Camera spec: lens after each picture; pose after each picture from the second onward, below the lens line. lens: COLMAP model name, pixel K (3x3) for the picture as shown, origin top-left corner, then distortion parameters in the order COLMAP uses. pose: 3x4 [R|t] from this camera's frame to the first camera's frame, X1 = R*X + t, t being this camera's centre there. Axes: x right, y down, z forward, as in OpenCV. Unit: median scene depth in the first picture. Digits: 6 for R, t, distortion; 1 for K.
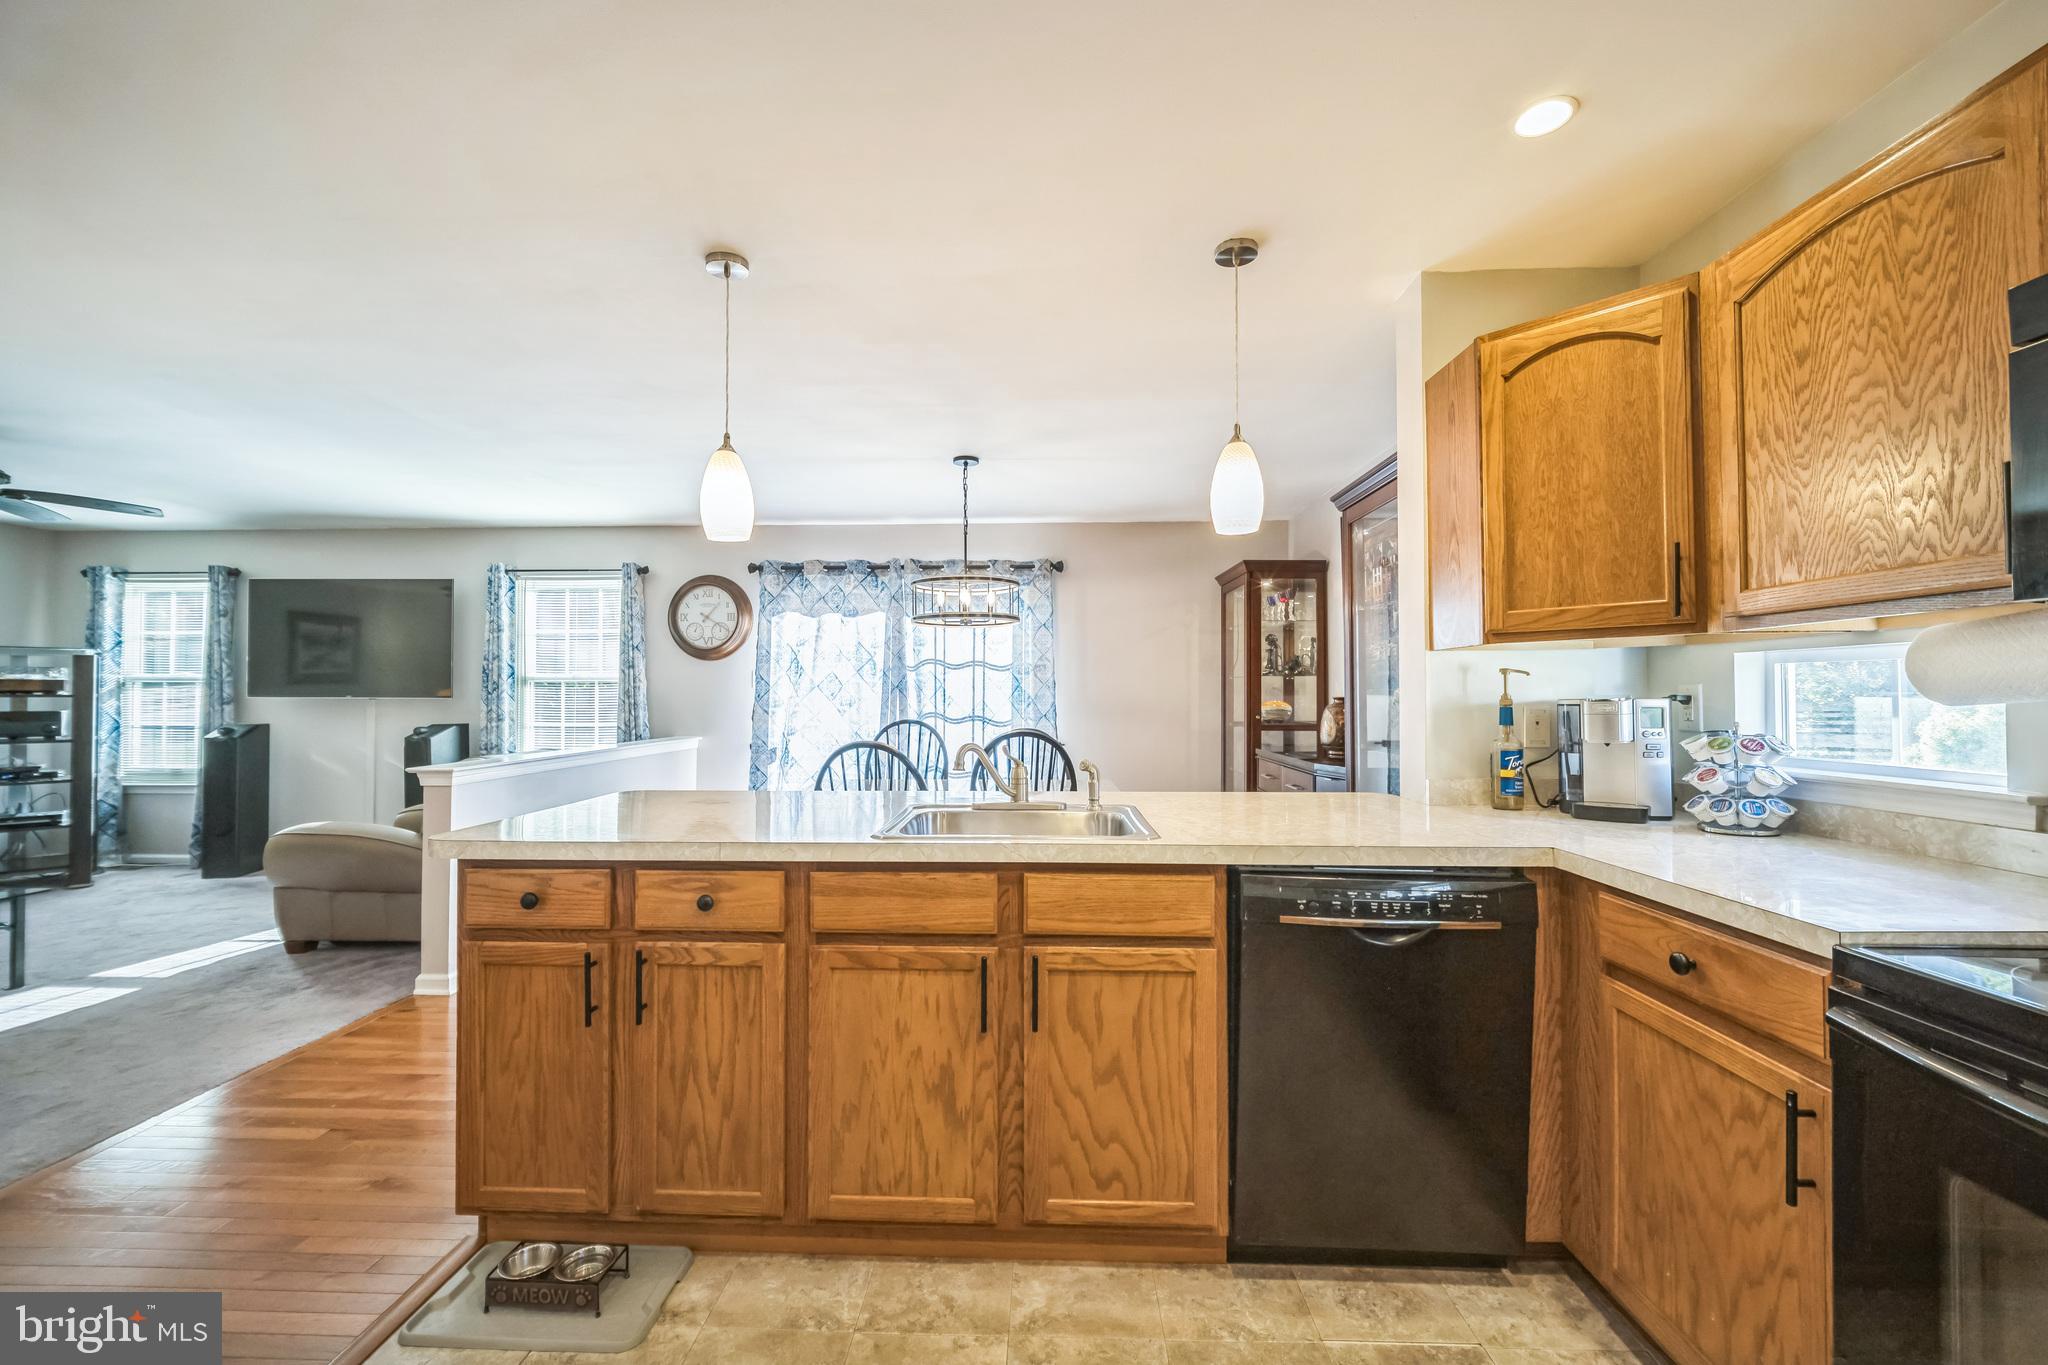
lens RADIAL K [[845.6, 0, 1018.3], [0, 845.6, 683.0], [0, 0, 1]] dist [-0.003943, 0.001322]
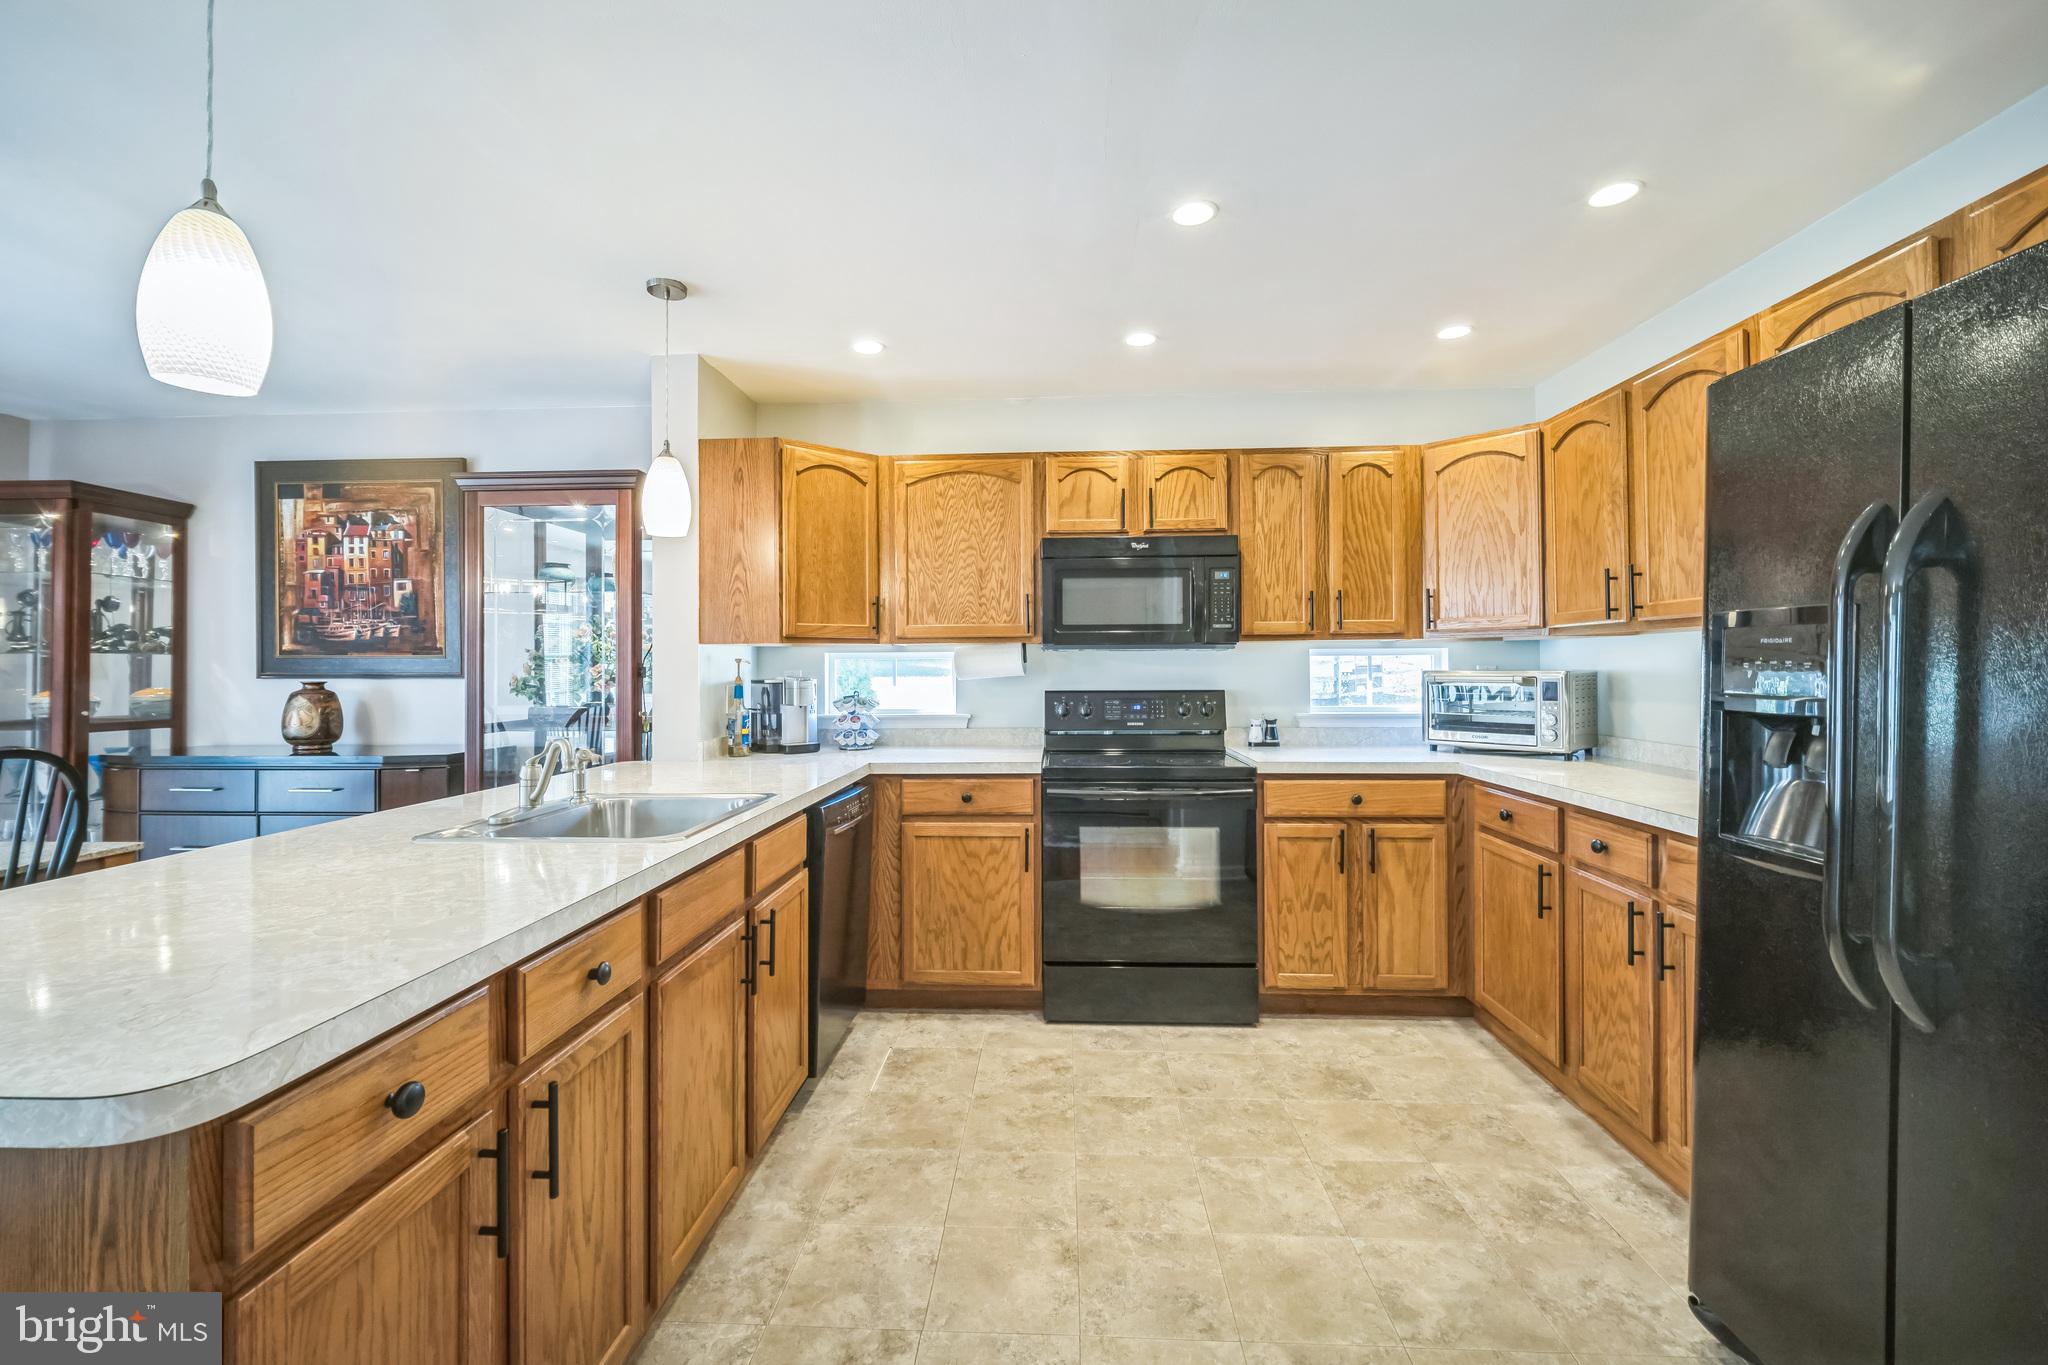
lens RADIAL K [[845.6, 0, 1020.7], [0, 845.6, 657.0], [0, 0, 1]] dist [-0.003943, 0.001322]
pose [[0.012579, 0.016515, 0.999784, -0.335947], [-0.009412, 0.999821, -0.016397, -0.000284], [-0.999877, -0.009204, 0.012732, 0.196268]]
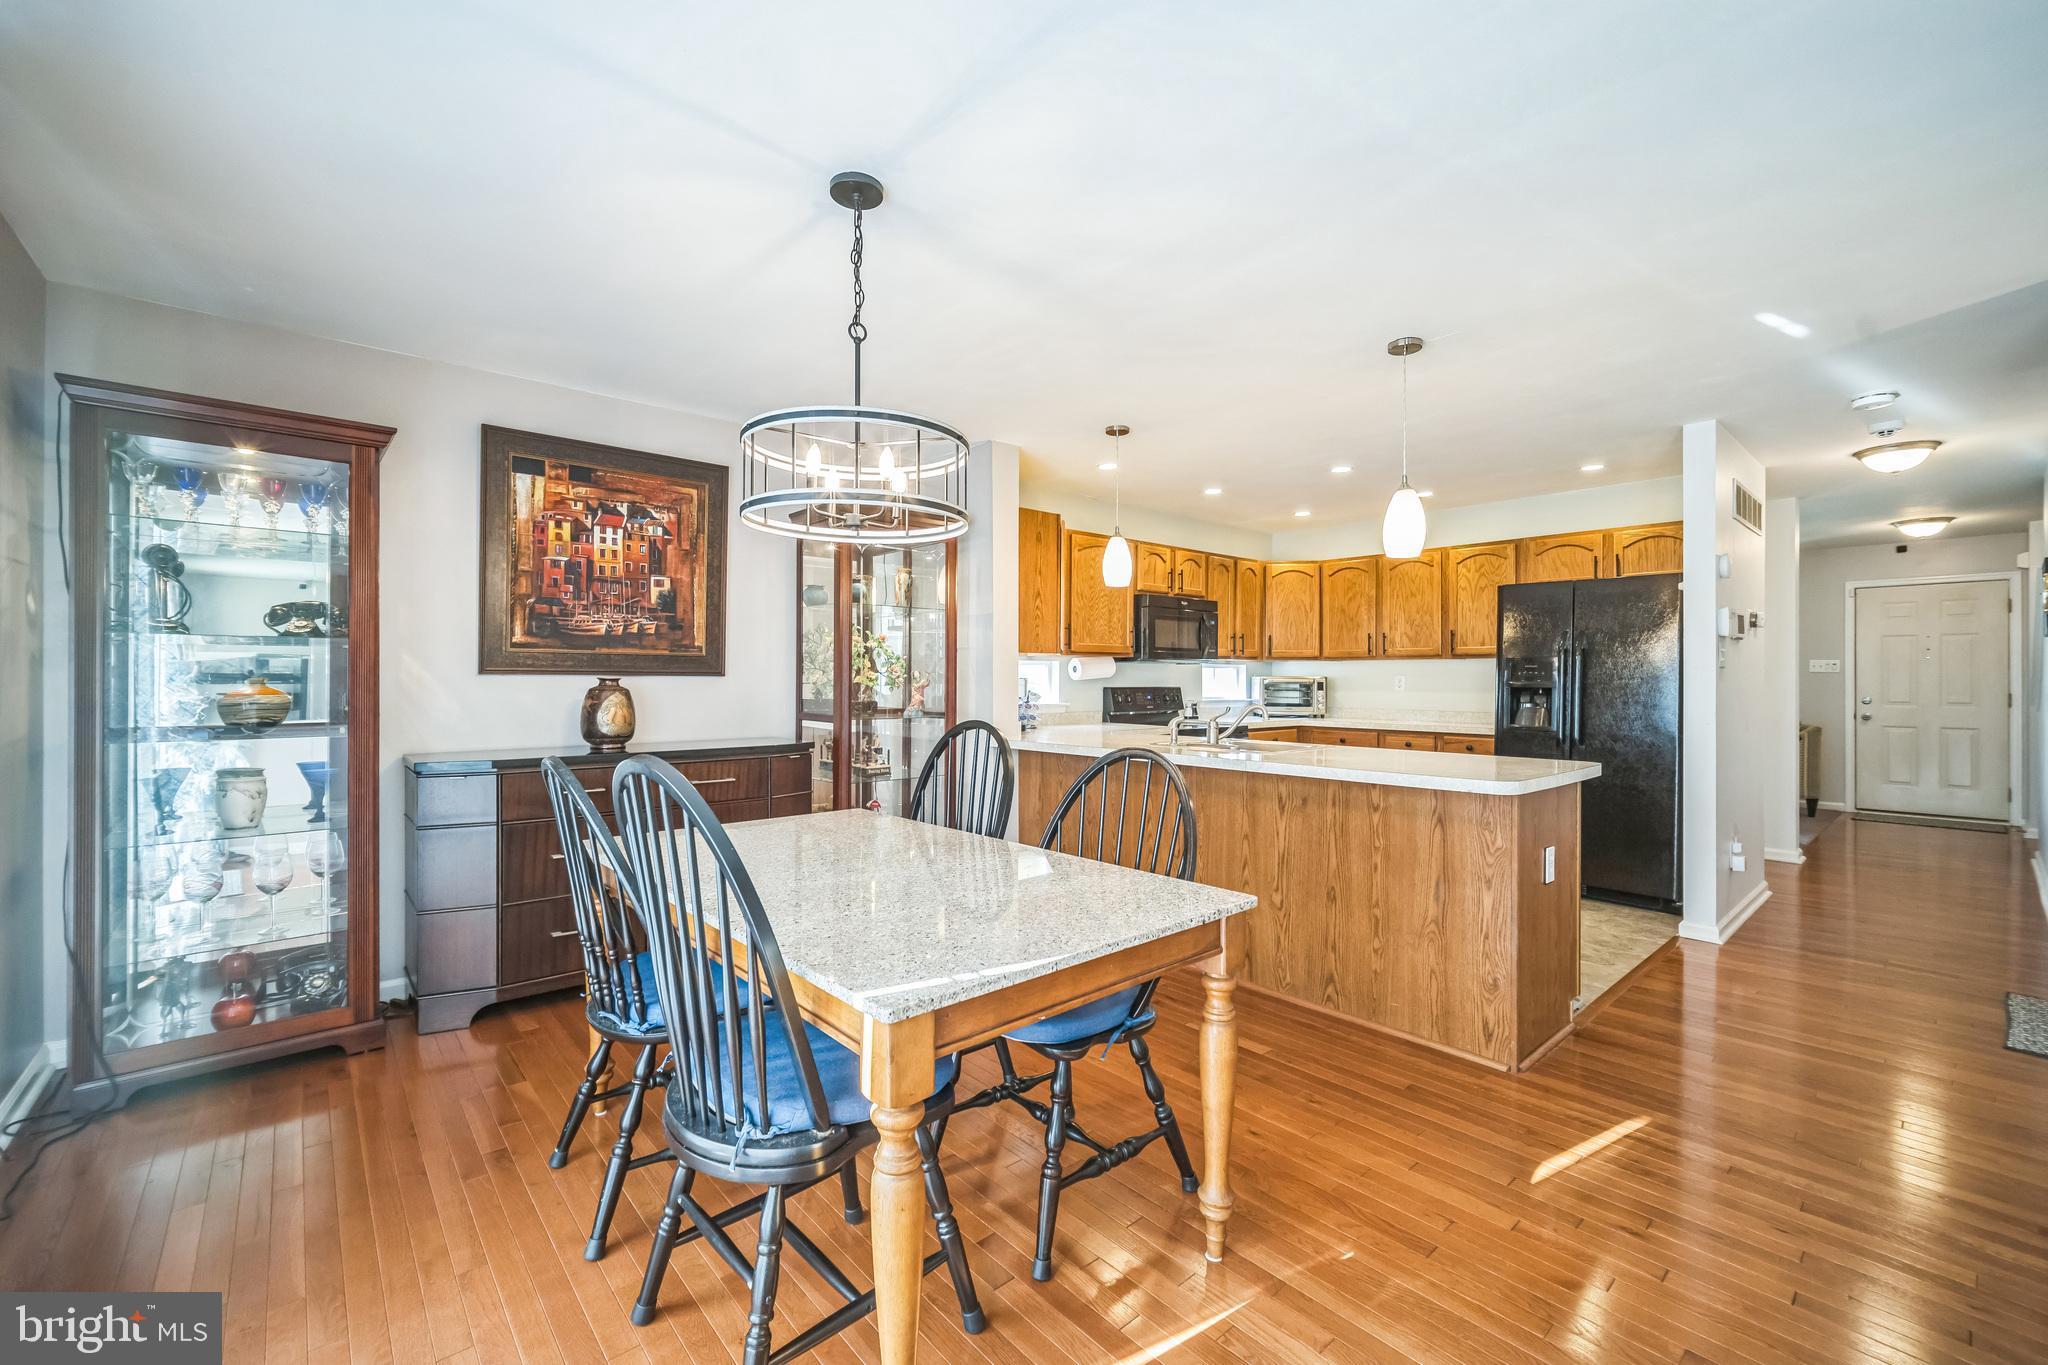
lens RADIAL K [[845.6, 0, 1018.2], [0, 845.6, 680.9], [0, 0, 1]] dist [-0.003943, 0.001322]
pose [[-0.685922, -0.000232, 0.727675, -0.353170], [-0.011394, 0.999881, -0.010420, 0.017797], [-0.727586, -0.015439, -0.685843, 0.925636]]
